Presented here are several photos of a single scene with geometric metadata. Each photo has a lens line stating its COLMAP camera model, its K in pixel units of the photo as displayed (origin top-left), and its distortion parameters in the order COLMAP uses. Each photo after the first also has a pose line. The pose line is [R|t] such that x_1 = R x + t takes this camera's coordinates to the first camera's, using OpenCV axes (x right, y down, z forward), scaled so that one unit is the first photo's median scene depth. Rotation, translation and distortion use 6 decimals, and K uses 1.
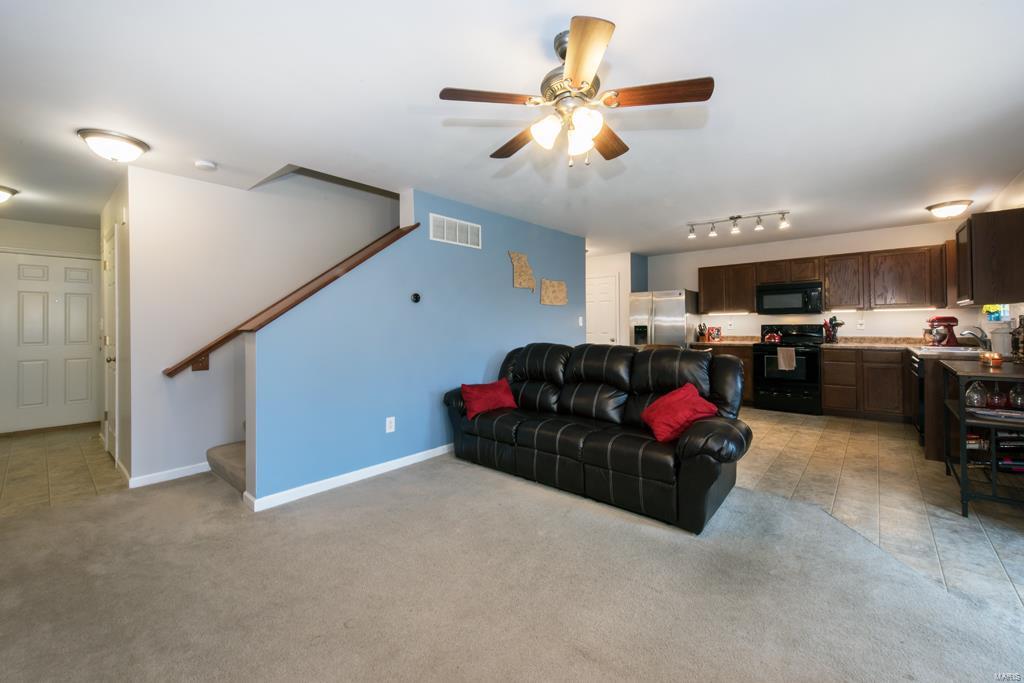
lens RADIAL K [[392.0, 0, 491.1], [0, 392.0, 340.2], [0, 0, 1]] dist [0.002136, 0.000150]
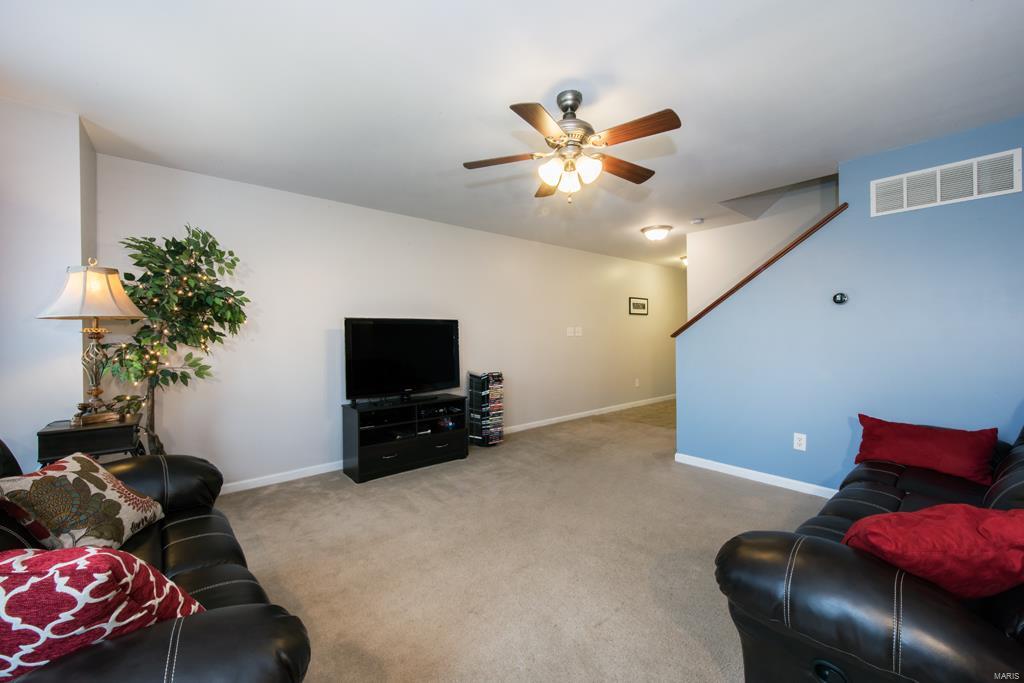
lens RADIAL K [[392.0, 0, 491.1], [0, 392.0, 340.2], [0, 0, 1]] dist [0.002136, 0.000150]
pose [[-0.085796, -0.008239, -0.996279, 0.574497], [-0.050128, 0.998735, -0.003943, 0.011682], [0.995051, 0.049603, -0.086100, 0.329904]]
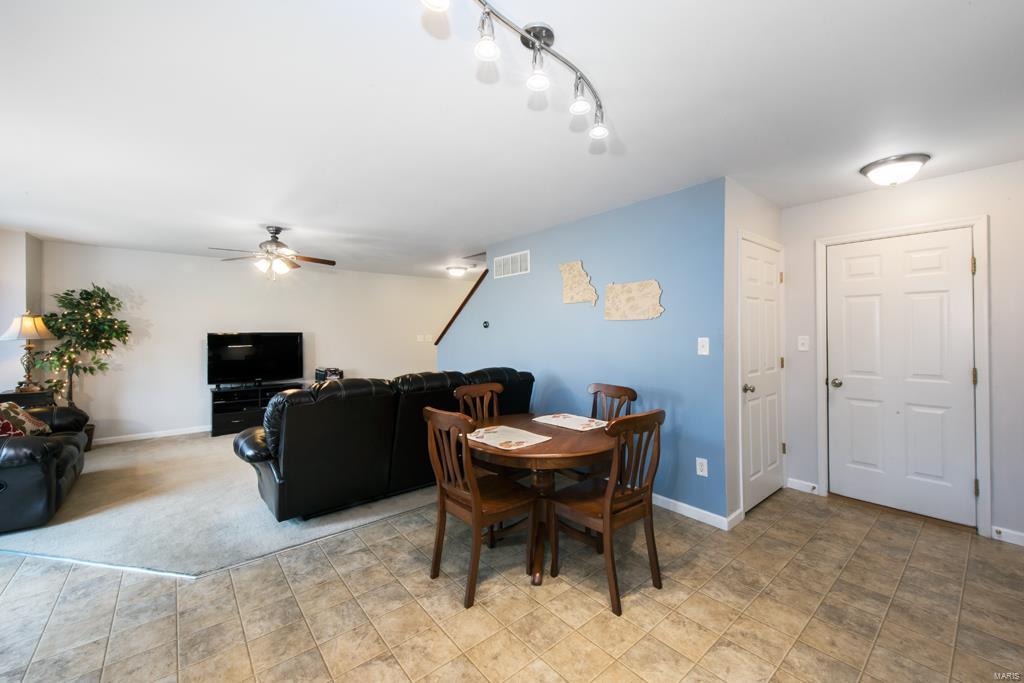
lens RADIAL K [[406.3, 0, 528.2], [0, 406.3, 332.9], [0, 0, 1]] dist [-0.001021, -0.000053]
pose [[-0.080171, -0.014856, -0.996670, 1.024830], [-0.055038, 0.998430, -0.010455, -0.065154], [0.995260, 0.054017, -0.080863, 1.093428]]
